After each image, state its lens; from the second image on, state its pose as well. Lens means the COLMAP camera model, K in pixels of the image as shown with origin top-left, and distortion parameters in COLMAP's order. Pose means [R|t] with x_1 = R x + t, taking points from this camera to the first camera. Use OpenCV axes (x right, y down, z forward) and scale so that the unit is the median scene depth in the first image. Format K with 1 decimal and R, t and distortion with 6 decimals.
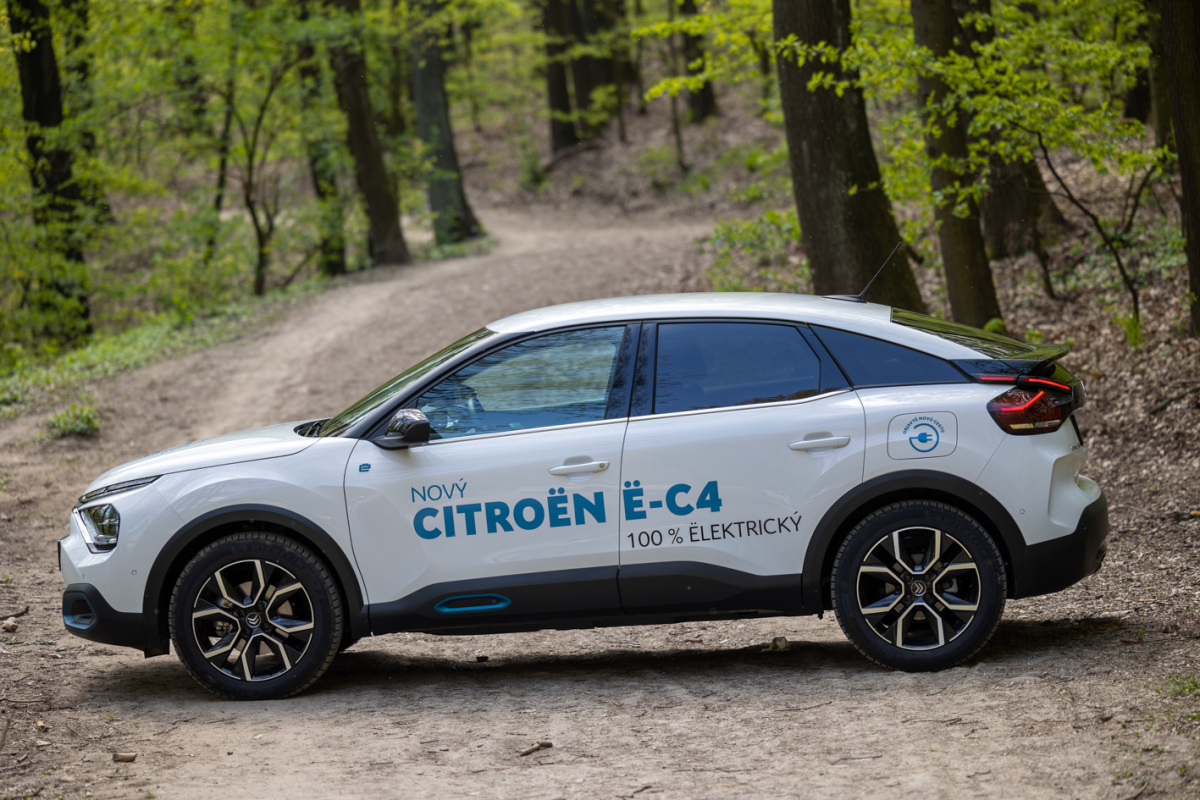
lens RADIAL K [[4636.1, 0, 597.1], [0, 4636.1, 400.2], [0, 0, 1]] dist [0.084185, 0.000000]
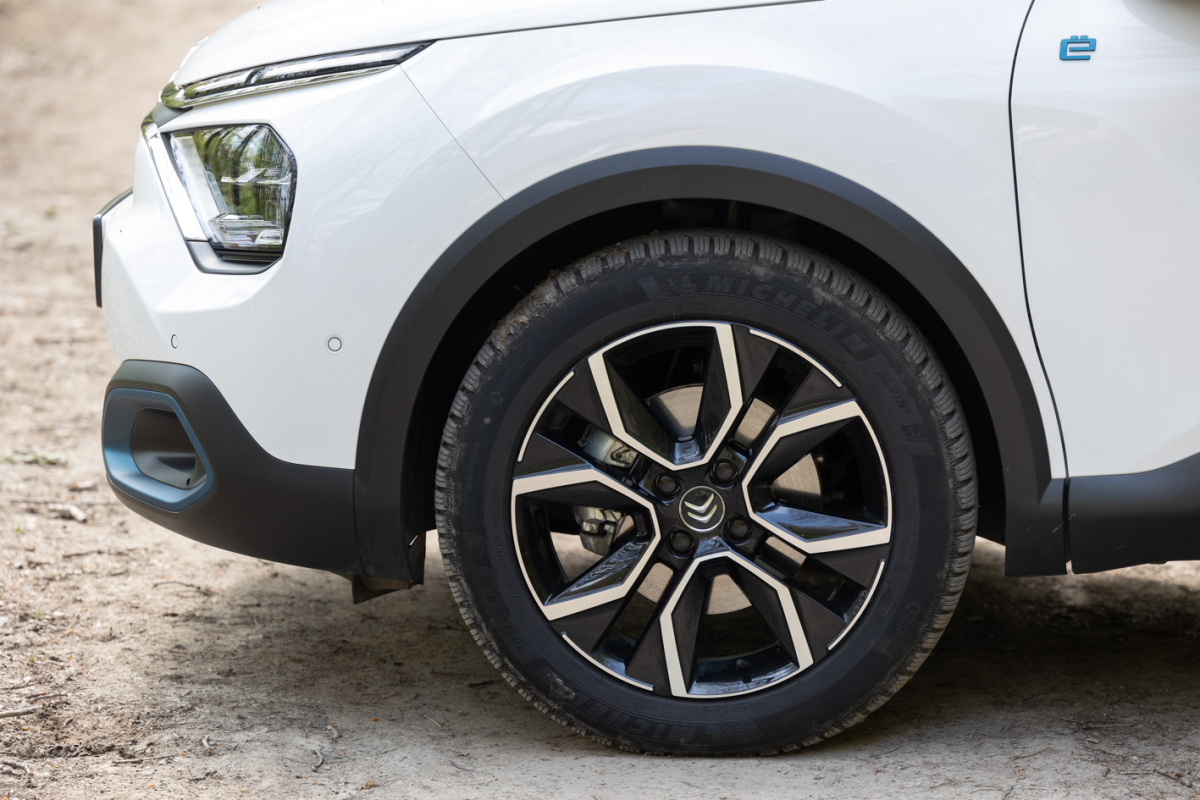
lens RADIAL K [[6448.9, 0, 601.7], [0, 6448.9, 398.4], [0, 0, 1]] dist [0.105946, 0.000000]
pose [[0.998711, 0.045163, -0.023178, -0.070806], [-0.042955, 0.995171, 0.088256, 0.000933], [0.027052, -0.087147, 0.995828, 0.556938]]
